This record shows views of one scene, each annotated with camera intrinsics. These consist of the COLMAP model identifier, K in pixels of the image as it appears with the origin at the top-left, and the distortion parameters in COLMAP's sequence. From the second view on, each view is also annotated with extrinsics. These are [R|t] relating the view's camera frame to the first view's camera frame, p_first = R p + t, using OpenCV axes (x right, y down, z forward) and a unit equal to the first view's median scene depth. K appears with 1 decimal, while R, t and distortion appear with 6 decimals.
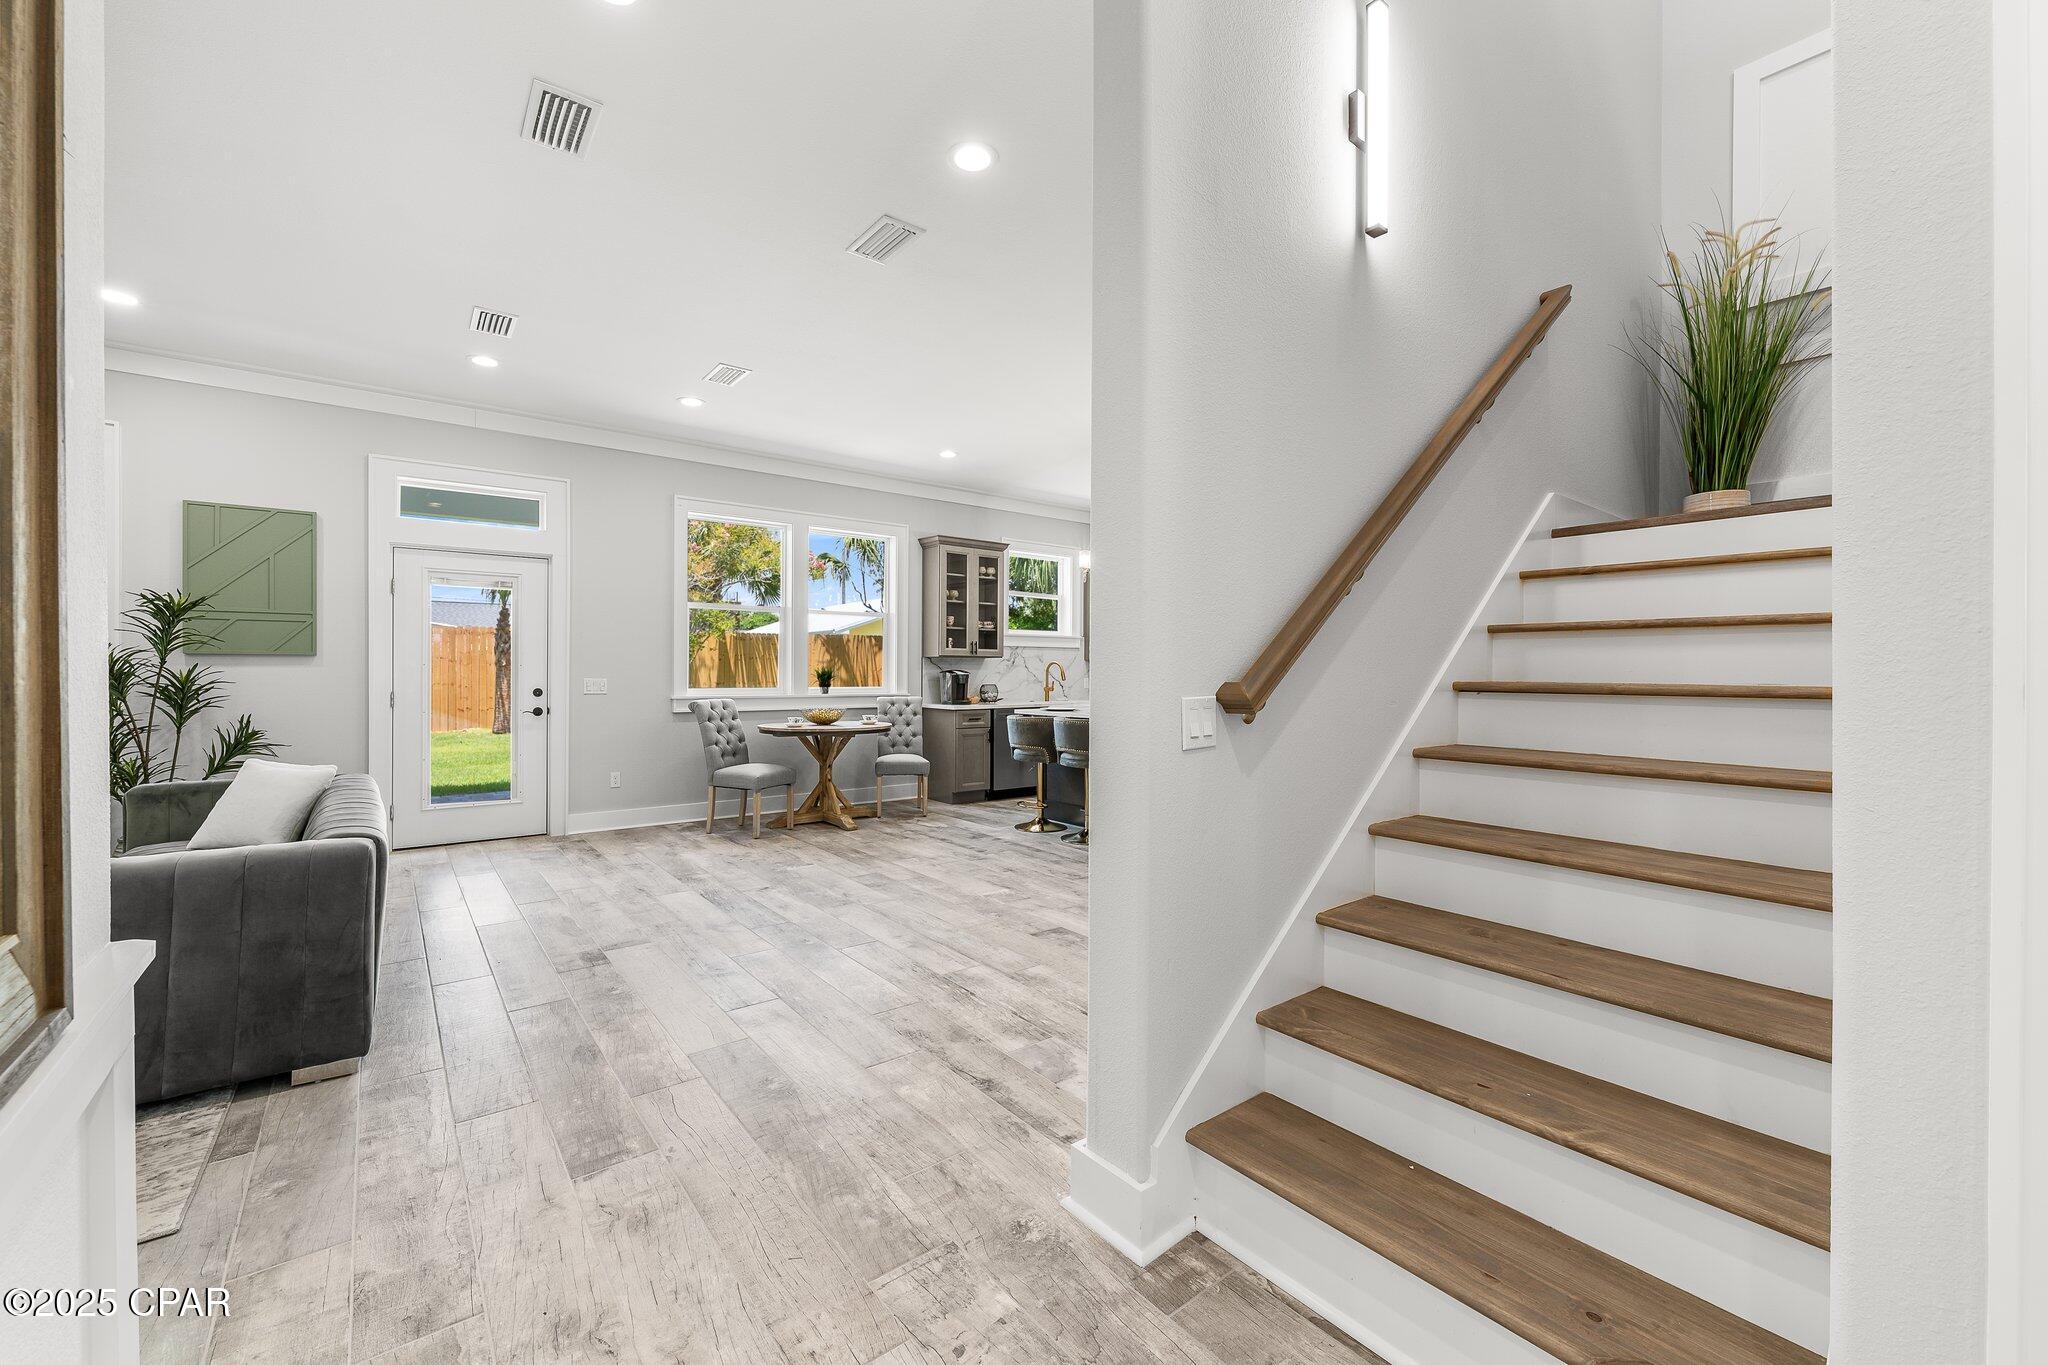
lens RADIAL K [[800.3, 0, 1019.9], [0, 800.3, 675.2], [0, 0, 1]] dist [0.000762, 0.000009]
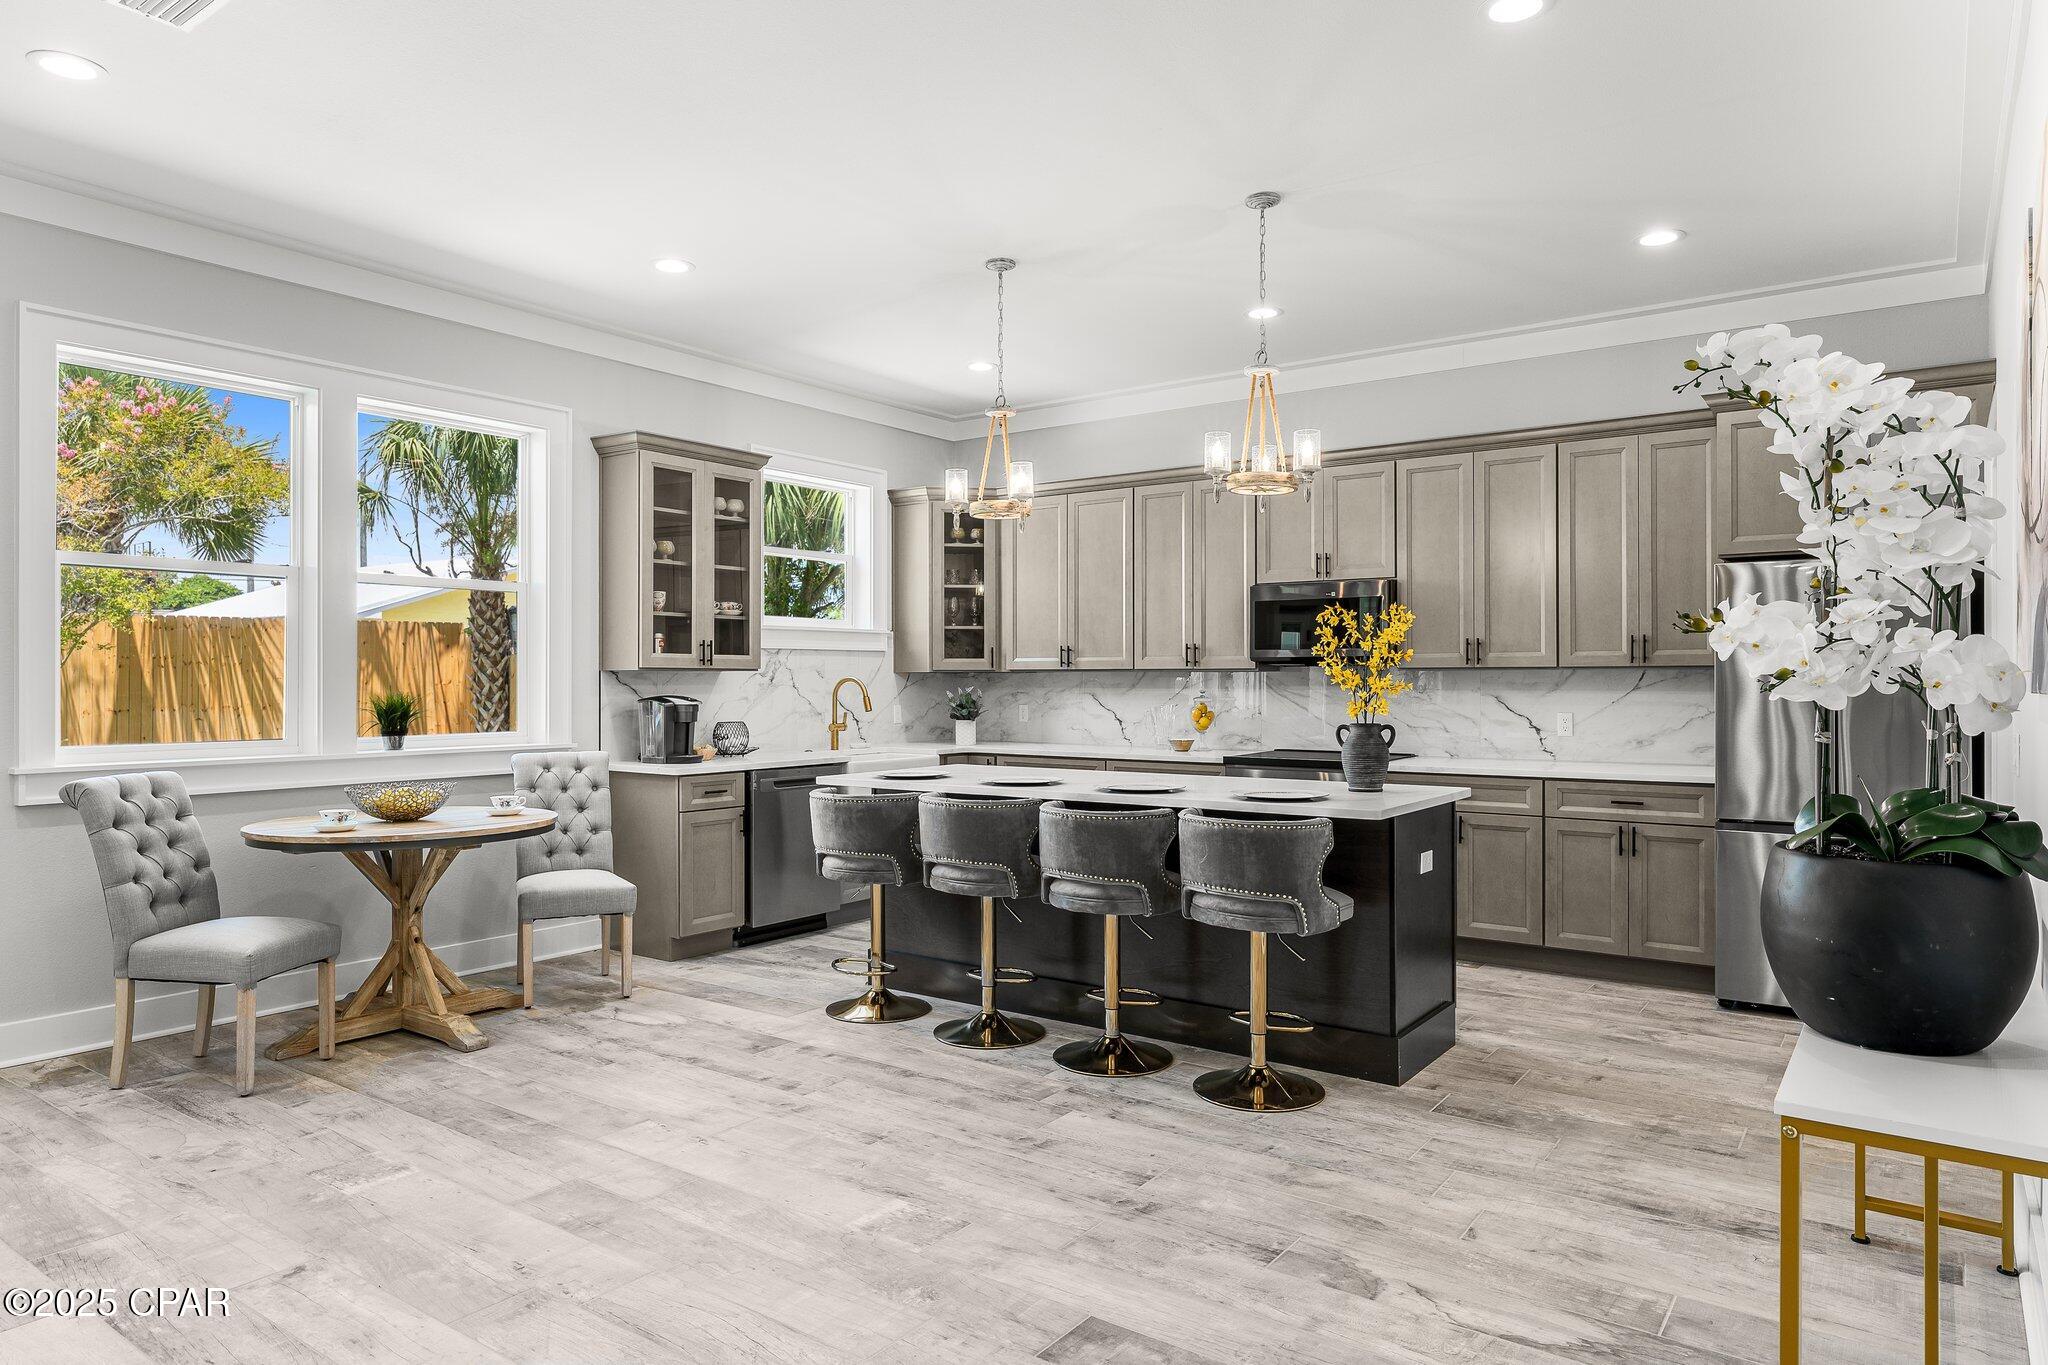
lens RADIAL K [[1248.9, 0, 1041.5], [0, 1248.9, 676.4], [0, 0, 1]] dist [0.001706, 0.000351]
pose [[0.961264, -0.005190, 0.275582, -0.078614], [0.007341, 0.999950, -0.006772, -0.012865], [-0.275533, 0.008533, 0.961254, 0.178300]]
